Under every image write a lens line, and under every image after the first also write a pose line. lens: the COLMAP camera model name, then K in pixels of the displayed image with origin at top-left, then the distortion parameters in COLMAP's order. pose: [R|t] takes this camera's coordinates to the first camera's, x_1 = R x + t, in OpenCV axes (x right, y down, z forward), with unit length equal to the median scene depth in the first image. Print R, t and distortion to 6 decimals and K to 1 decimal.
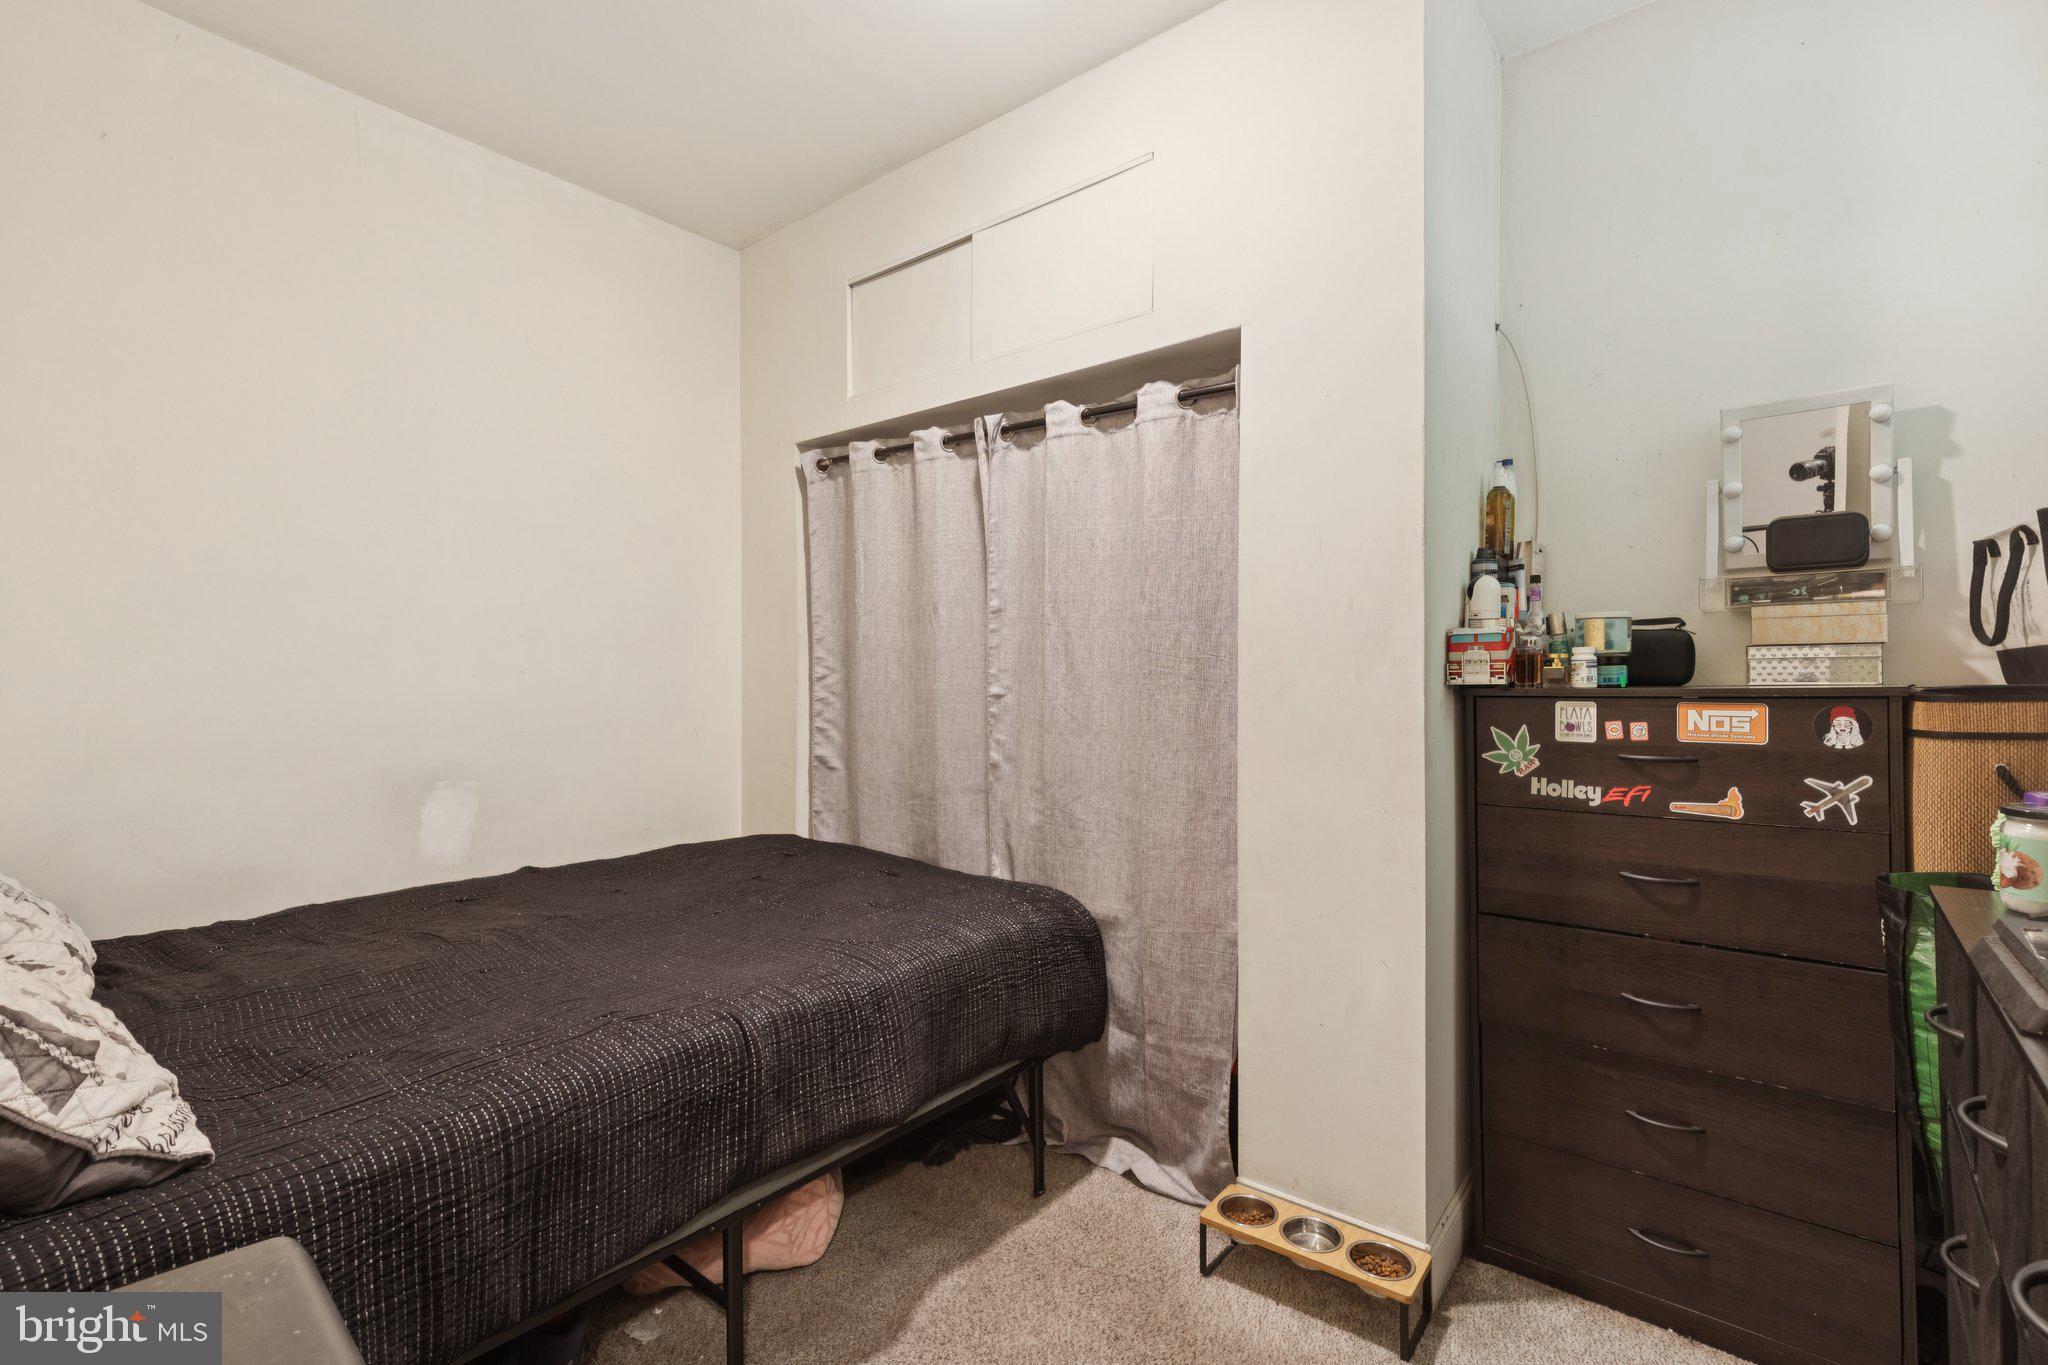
lens RADIAL K [[919.5, 0, 1021.5], [0, 919.5, 670.4], [0, 0, 1]] dist [0.008360, -0.001249]
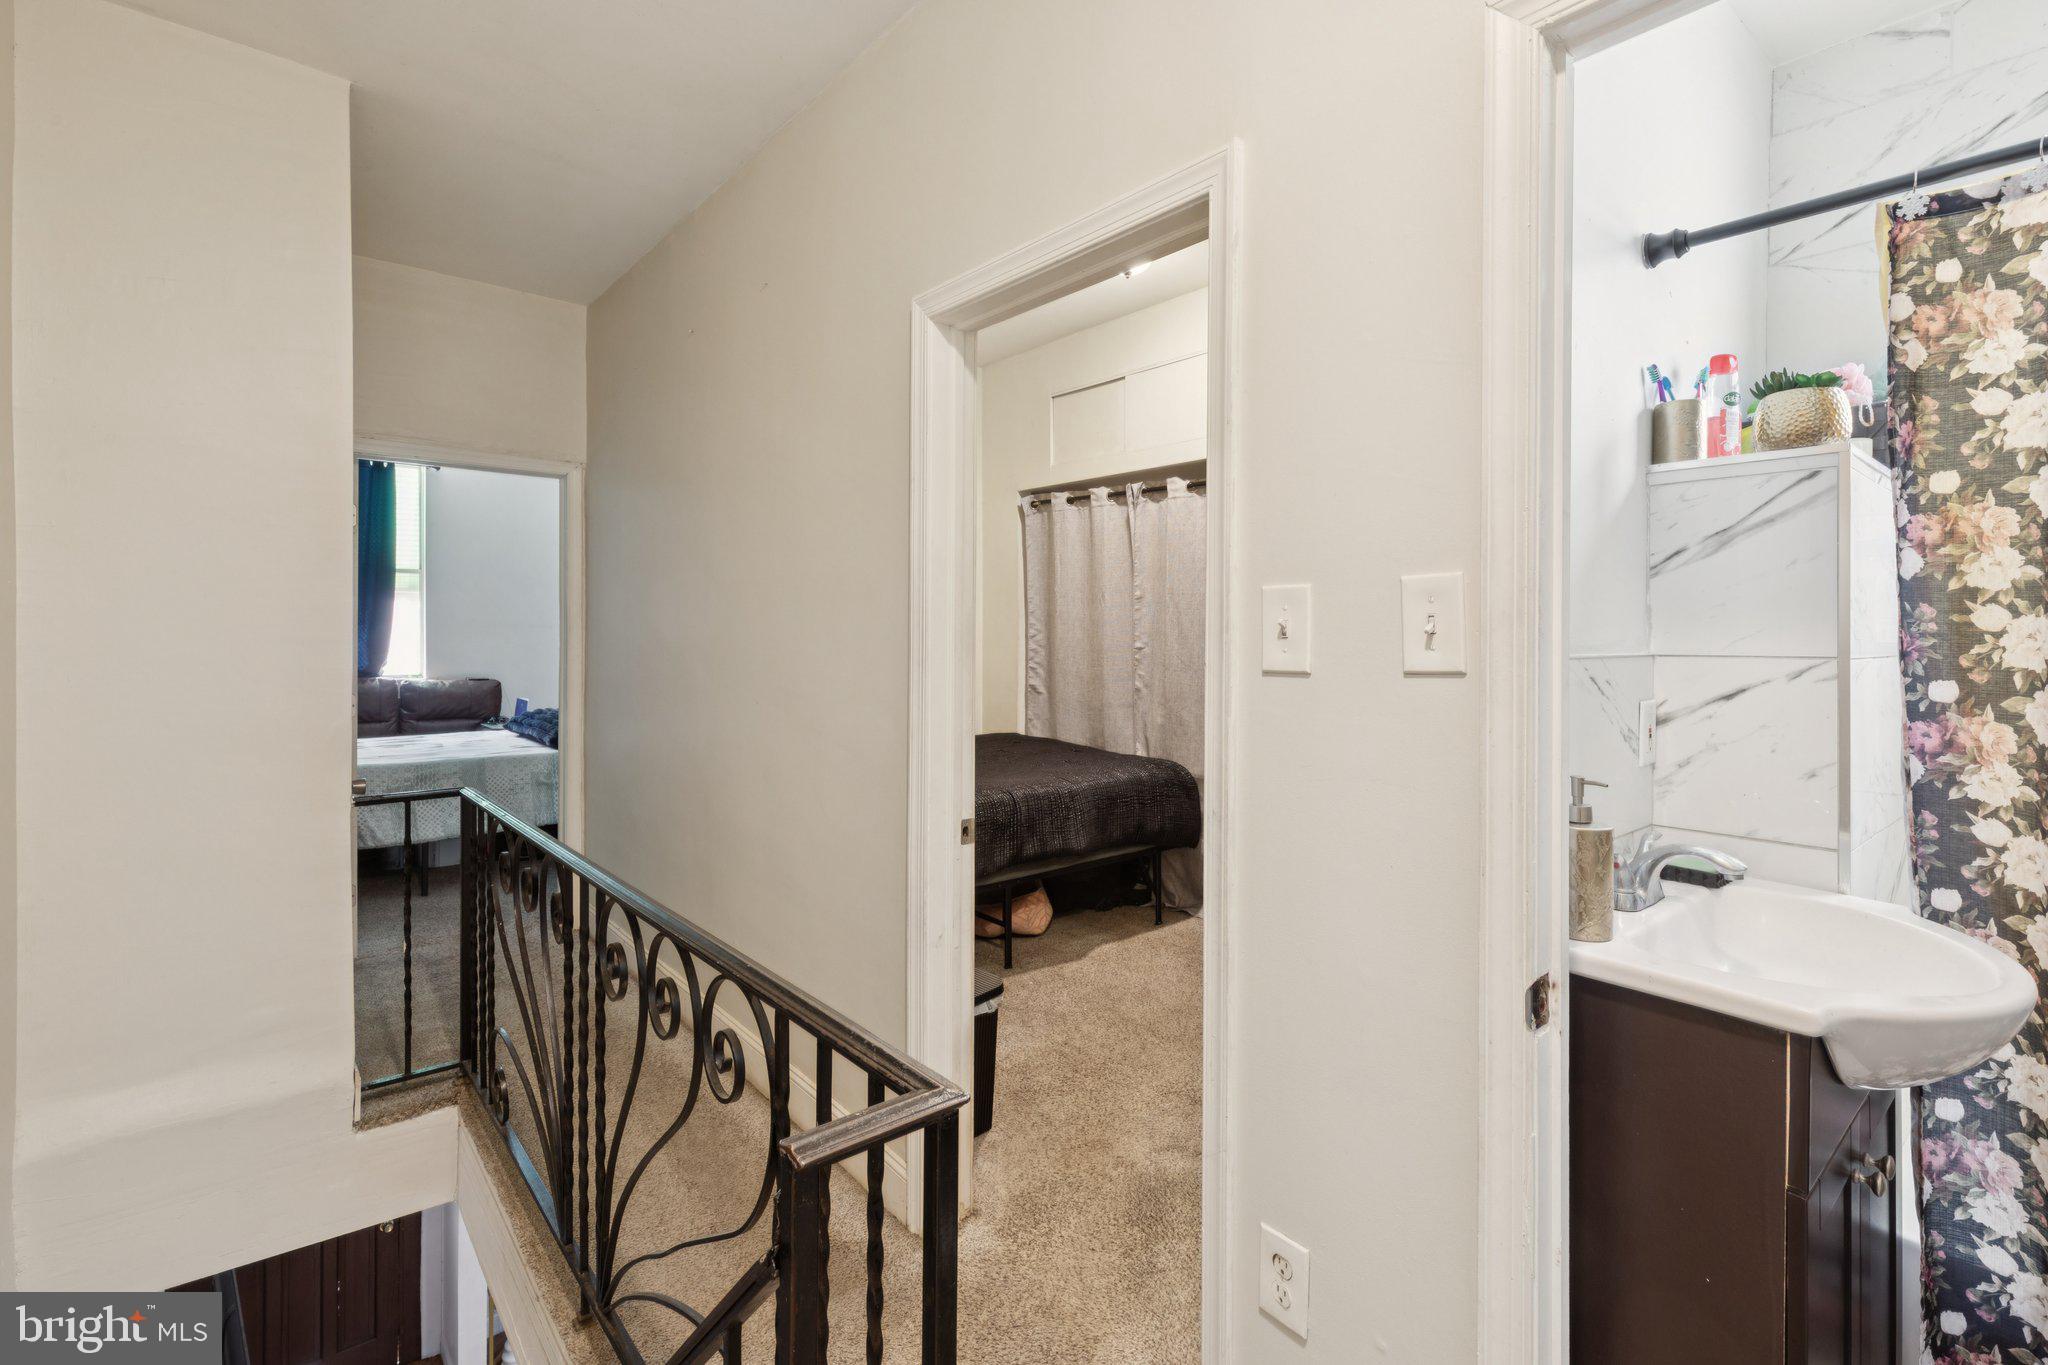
lens RADIAL K [[919.5, 0, 1039.9], [0, 919.5, 646.5], [0, 0, 1]] dist [0.008360, -0.001249]
pose [[0.985321, 0.005870, -0.170610, 0.080346], [-0.001265, 0.999632, 0.027082, -0.020316], [0.170706, -0.026469, 0.984966, -0.680764]]
